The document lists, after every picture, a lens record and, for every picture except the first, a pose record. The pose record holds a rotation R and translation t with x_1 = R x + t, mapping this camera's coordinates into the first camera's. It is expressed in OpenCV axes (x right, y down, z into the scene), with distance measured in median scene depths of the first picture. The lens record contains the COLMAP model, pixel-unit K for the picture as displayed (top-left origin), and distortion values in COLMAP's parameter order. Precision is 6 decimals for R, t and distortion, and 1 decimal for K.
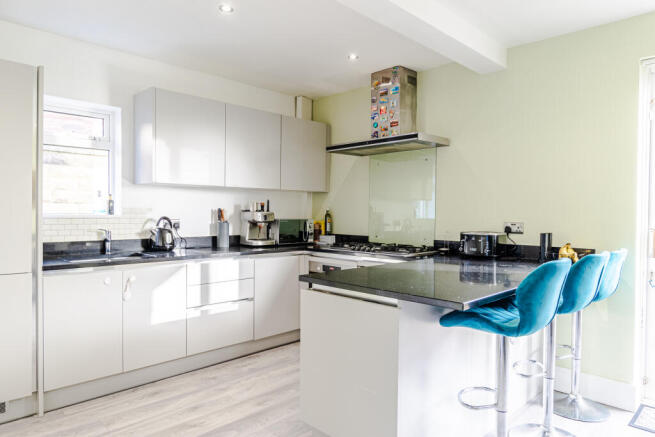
lens RADIAL K [[434.1, 0, 331.7], [0, 434.1, 217.6], [0, 0, 1]] dist [-0.002338, 0.001149]
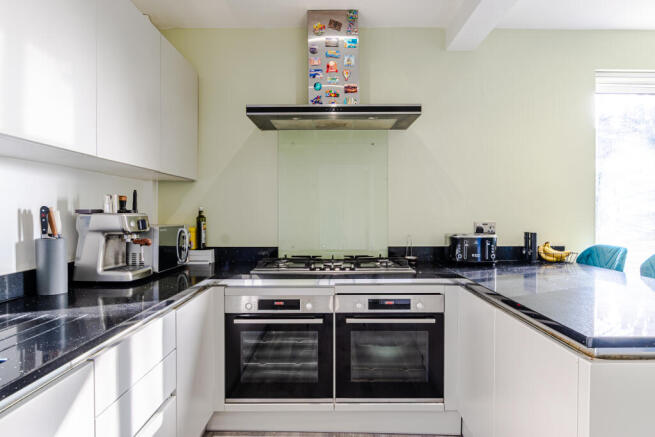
lens RADIAL K [[434.1, 0, 331.7], [0, 434.1, 217.6], [0, 0, 1]] dist [-0.002338, 0.001149]
pose [[0.698329, -0.015664, 0.715606, -0.381126], [0.017155, 0.999840, 0.005144, -0.007265], [-0.715572, 0.008683, 0.698486, 0.501385]]
